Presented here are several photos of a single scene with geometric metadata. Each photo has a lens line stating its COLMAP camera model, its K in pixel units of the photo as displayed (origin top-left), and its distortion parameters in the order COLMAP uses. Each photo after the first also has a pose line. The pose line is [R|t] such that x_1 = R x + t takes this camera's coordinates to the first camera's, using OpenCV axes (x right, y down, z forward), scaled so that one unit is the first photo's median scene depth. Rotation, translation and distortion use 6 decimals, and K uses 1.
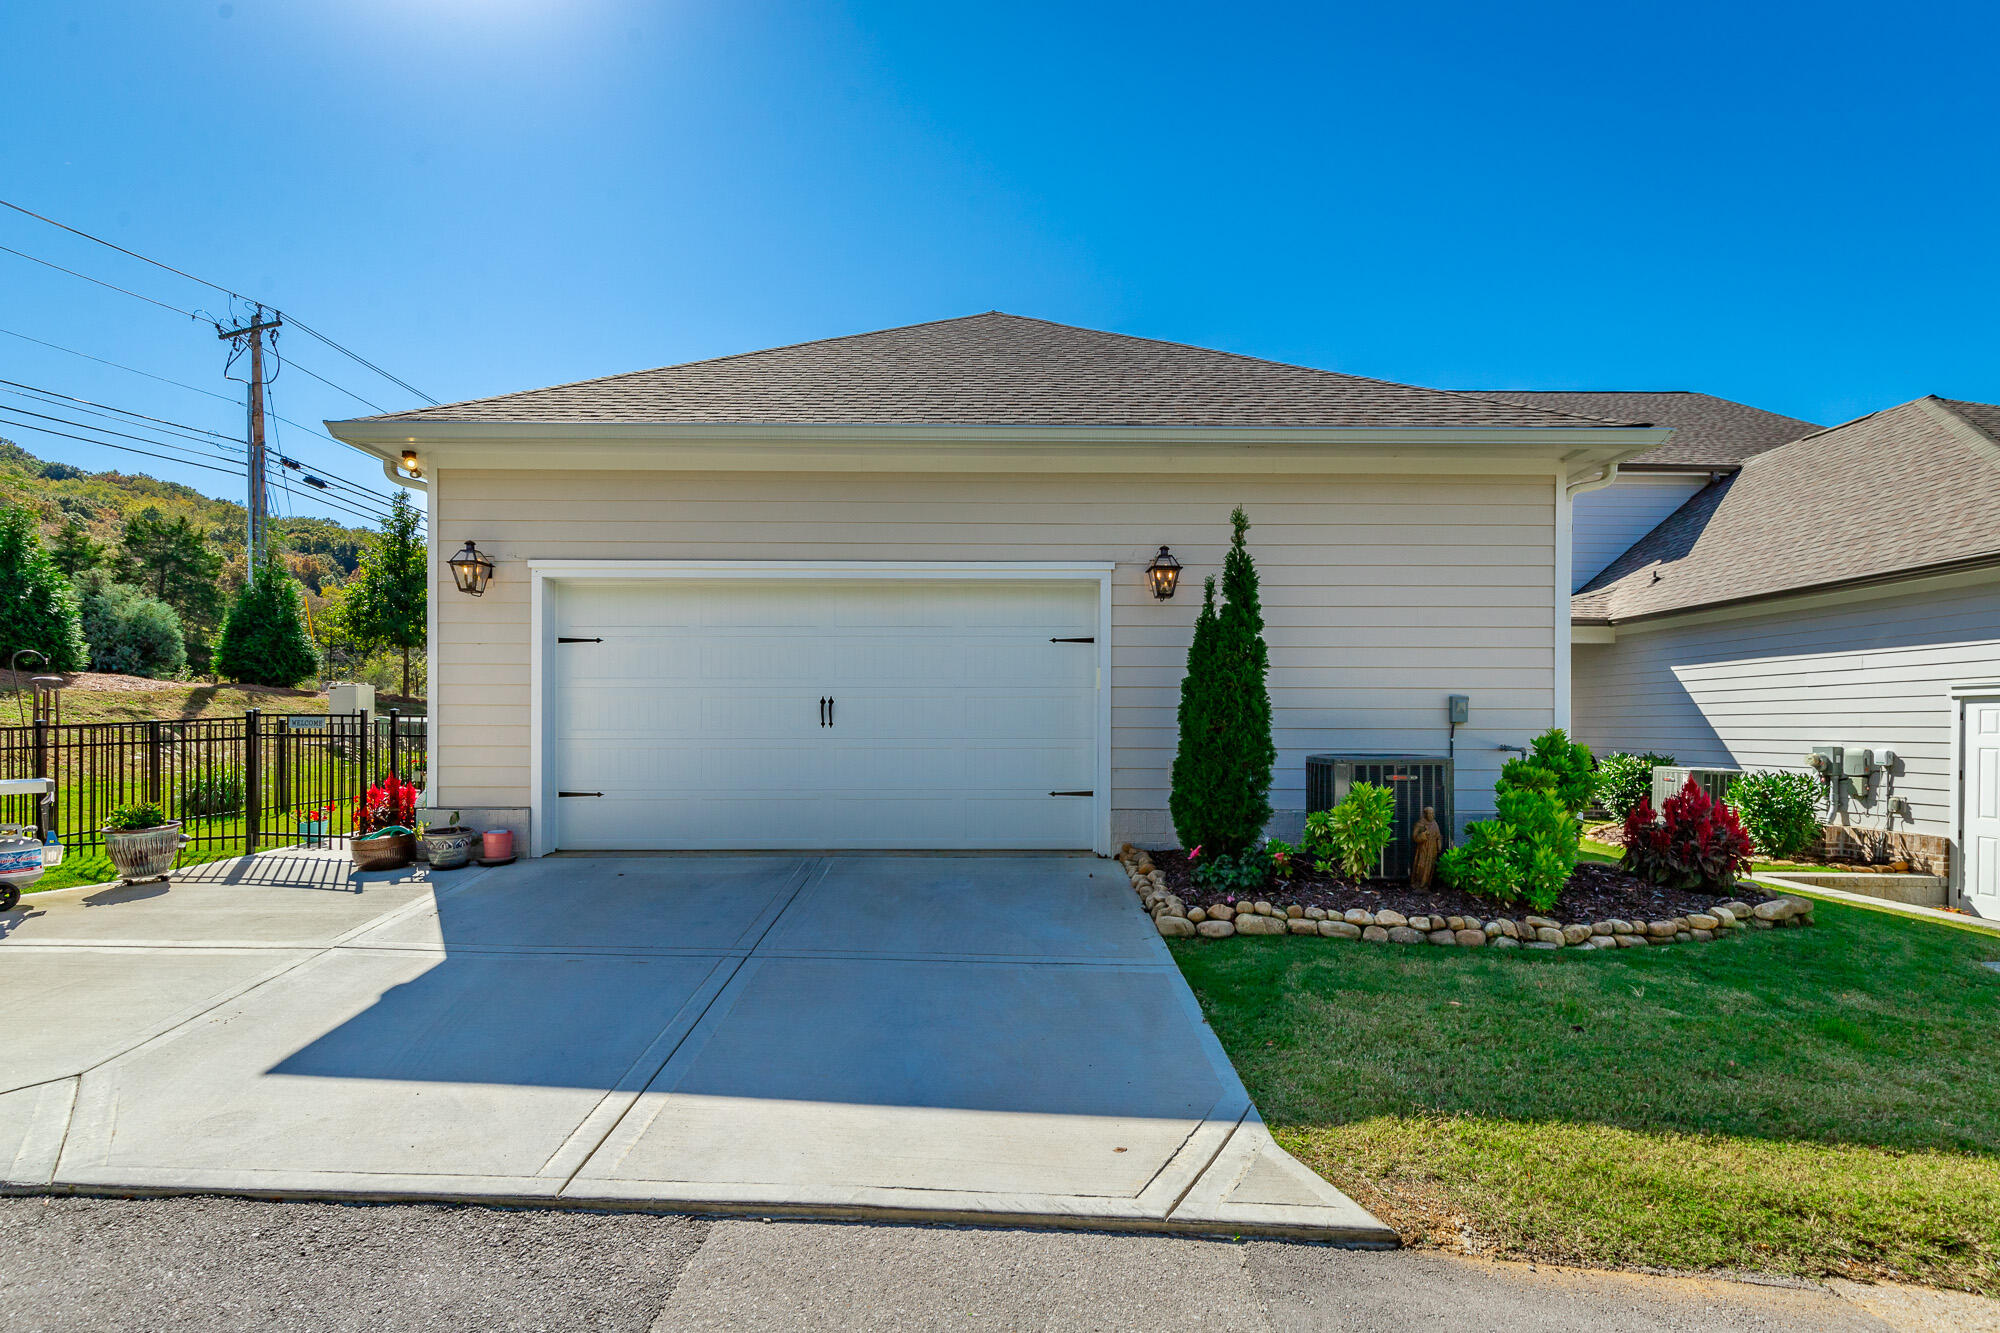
lens RADIAL K [[913.8, 0, 961.6], [0, 913.8, 756.4], [0, 0, 1]] dist [0.005965, 0.000169]
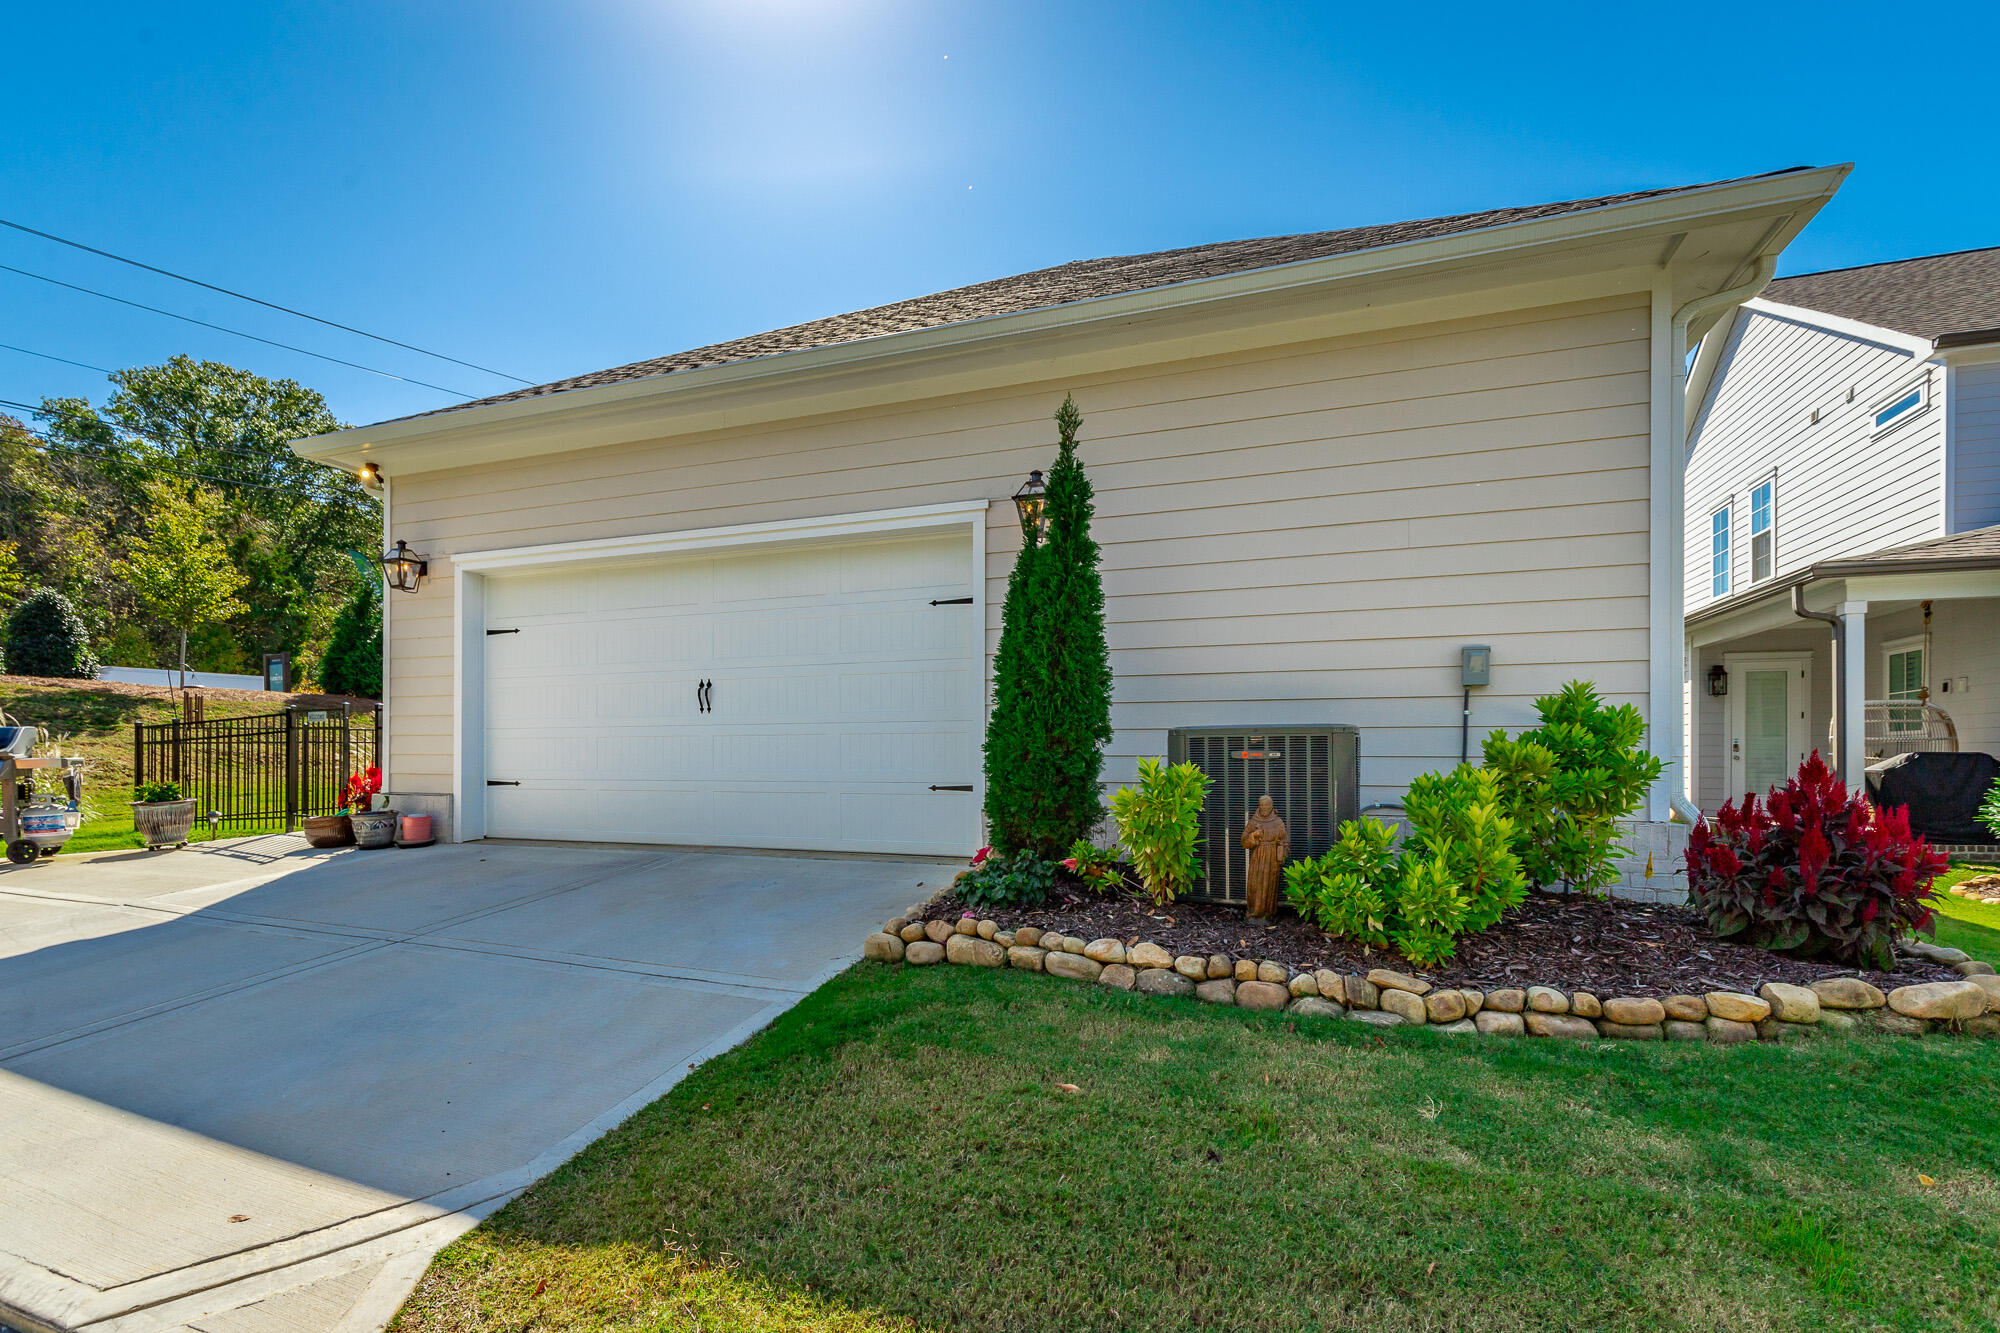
lens RADIAL K [[913.8, 0, 969.7], [0, 913.8, 765.1], [0, 0, 1]] dist [0.005965, 0.000169]
pose [[0.932730, 0.001095, -0.360574, 0.585489], [-0.010311, 0.999667, -0.023635, 0.054765], [0.360428, 0.025763, 0.932431, 0.325252]]
